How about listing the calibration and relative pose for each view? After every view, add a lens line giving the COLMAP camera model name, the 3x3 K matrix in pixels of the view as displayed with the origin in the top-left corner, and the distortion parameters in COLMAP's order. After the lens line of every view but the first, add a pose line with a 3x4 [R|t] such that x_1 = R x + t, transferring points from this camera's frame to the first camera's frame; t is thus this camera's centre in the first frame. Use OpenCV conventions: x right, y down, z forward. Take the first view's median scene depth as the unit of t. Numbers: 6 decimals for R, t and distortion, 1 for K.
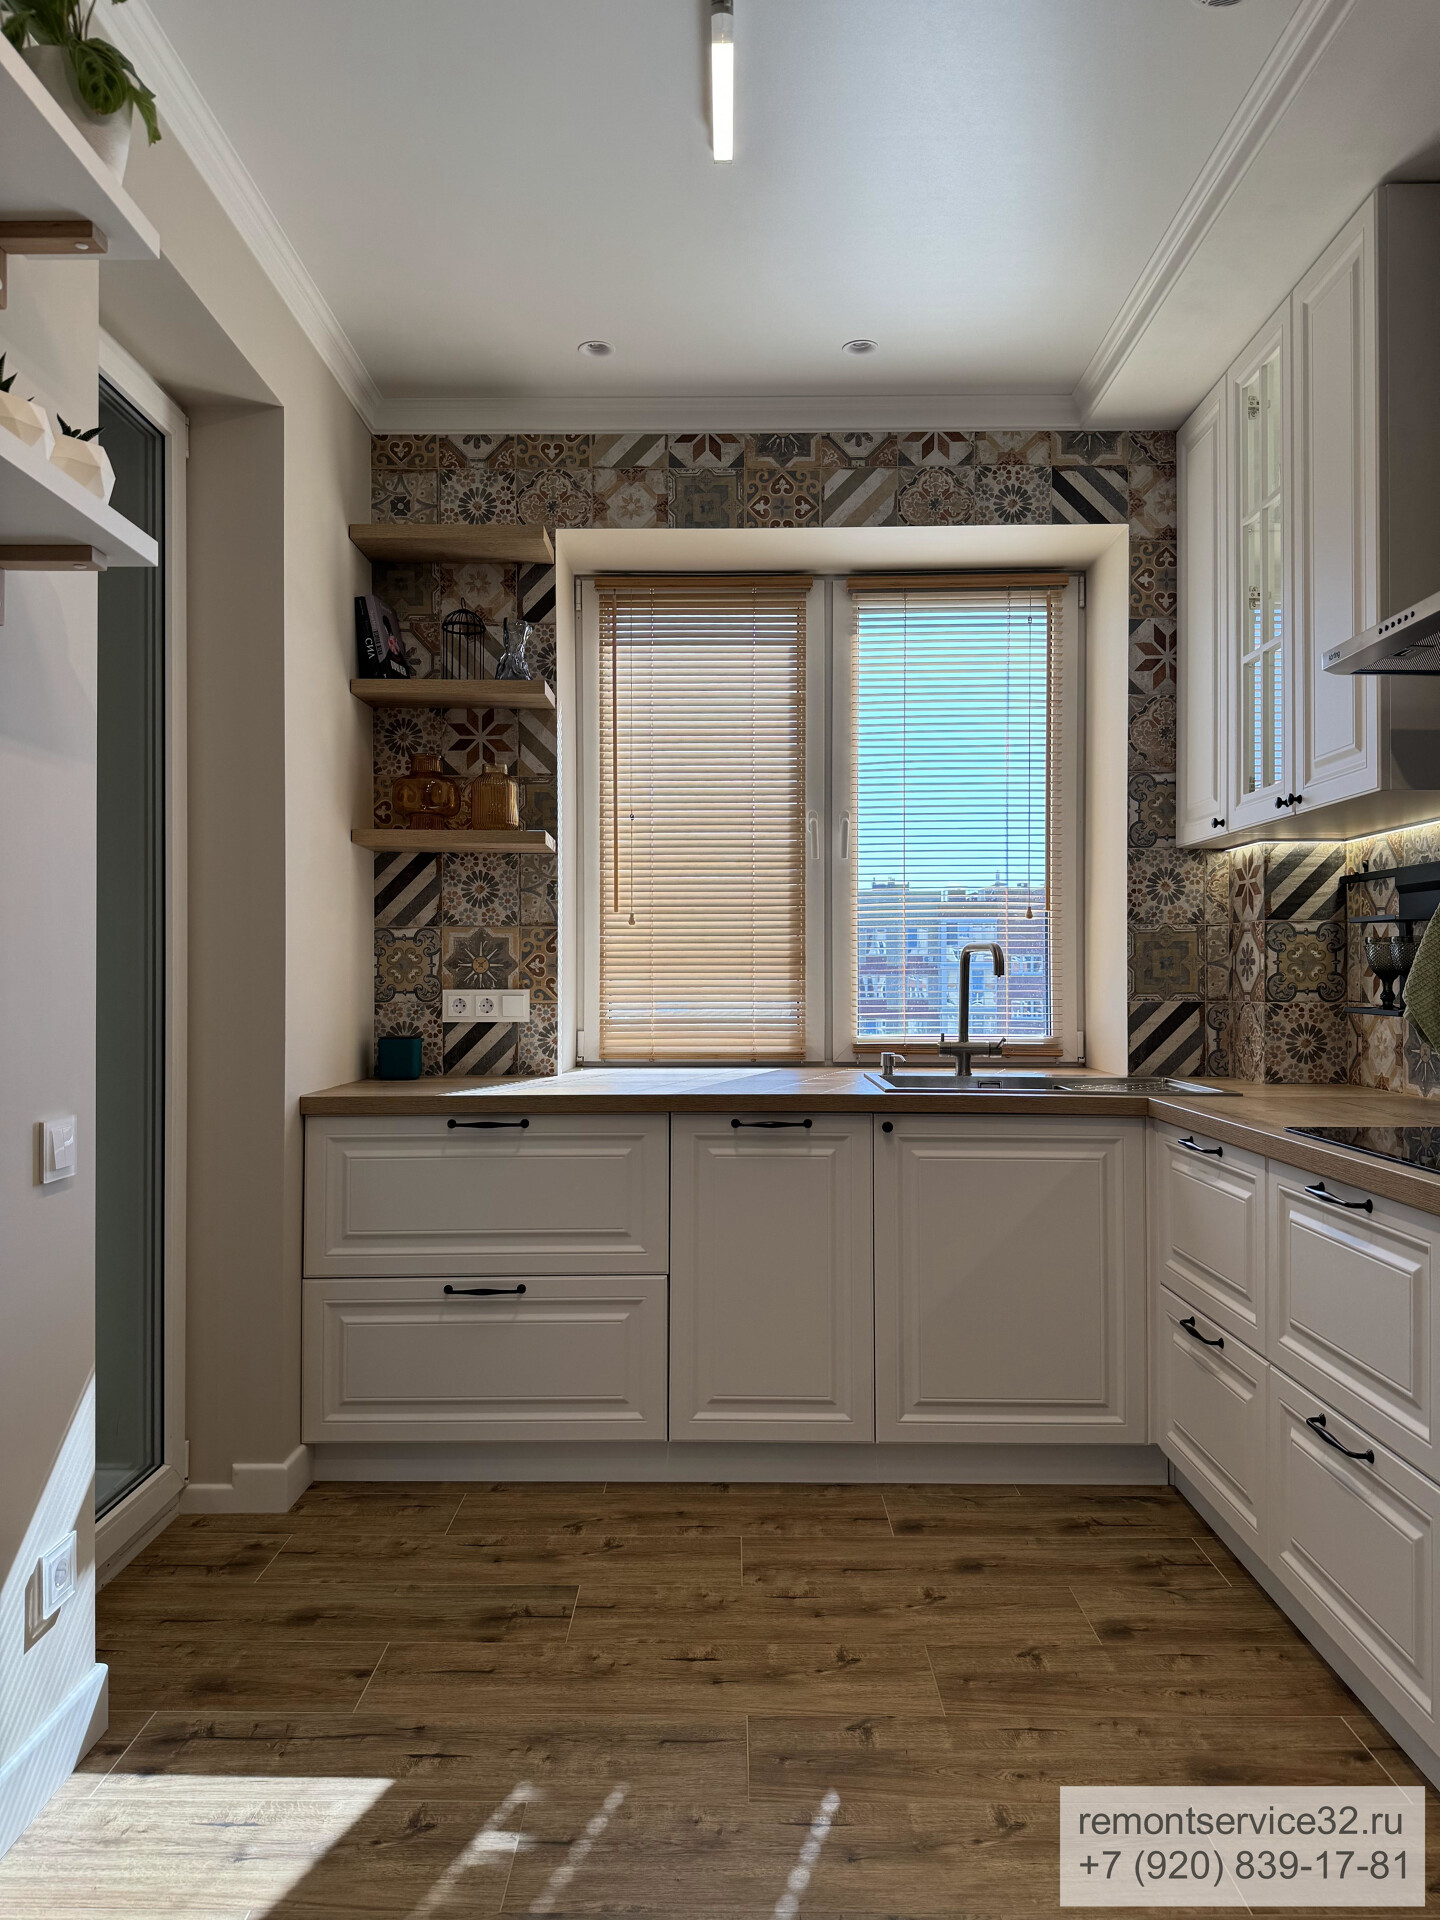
lens RADIAL K [[1354.8, 0, 739.5], [0, 1354.8, 967.3], [0, 0, 1]] dist [0.043104, -0.060622]
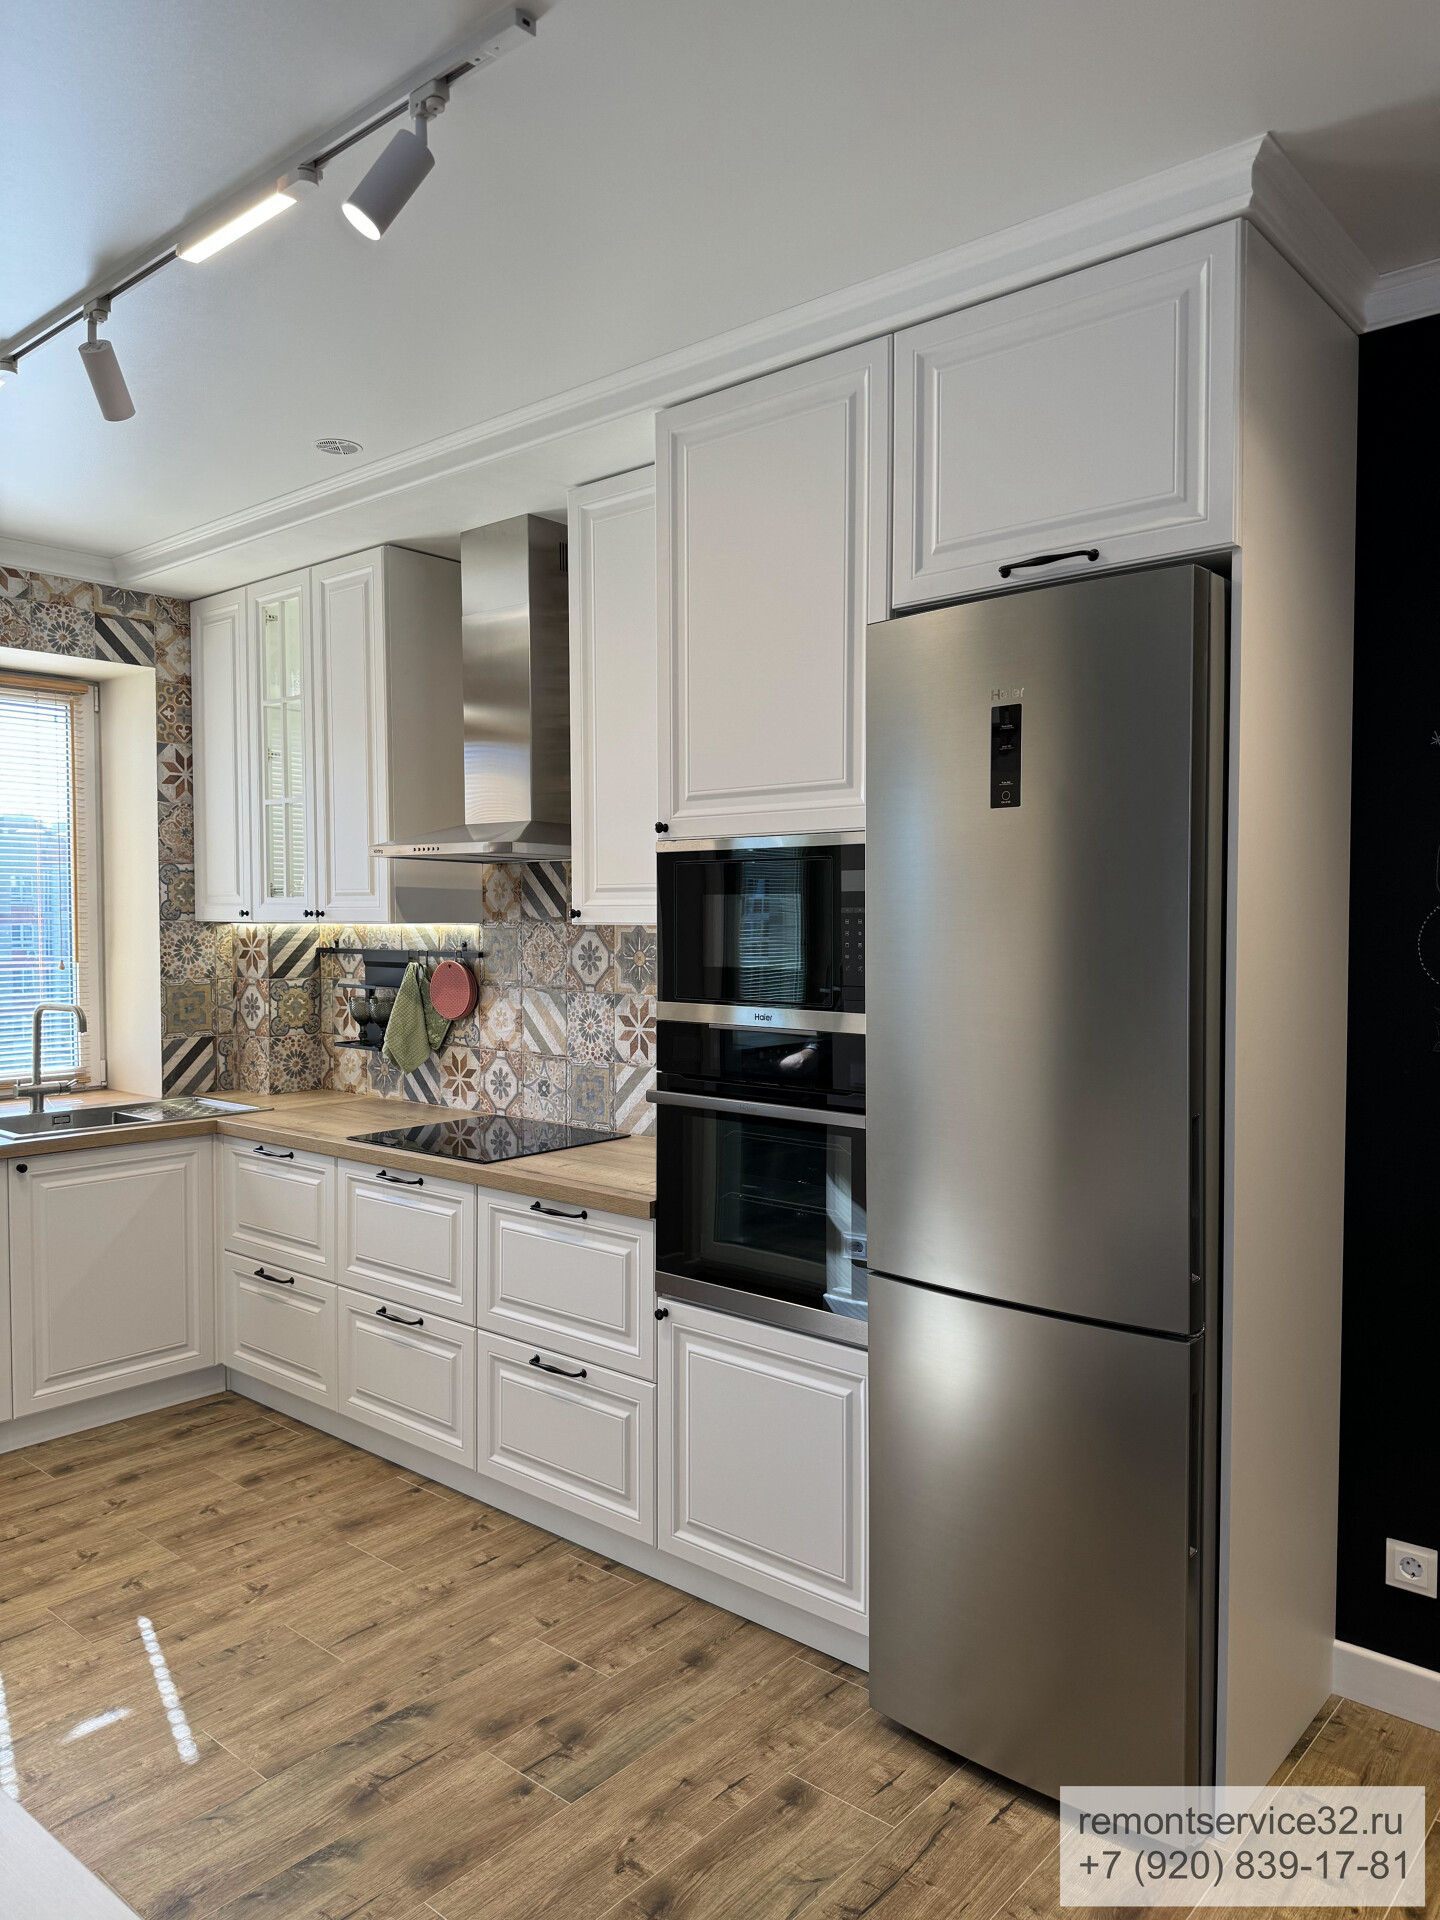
lens RADIAL K [[1354.8, 0, 724.8], [0, 1354.8, 963.3], [0, 0, 1]] dist [0.043104, -0.060622]
pose [[0.651168, -0.027133, 0.758449, -0.375612], [-0.006084, 0.999142, 0.040968, -0.112572], [-0.758909, -0.031291, 0.650444, -0.270176]]
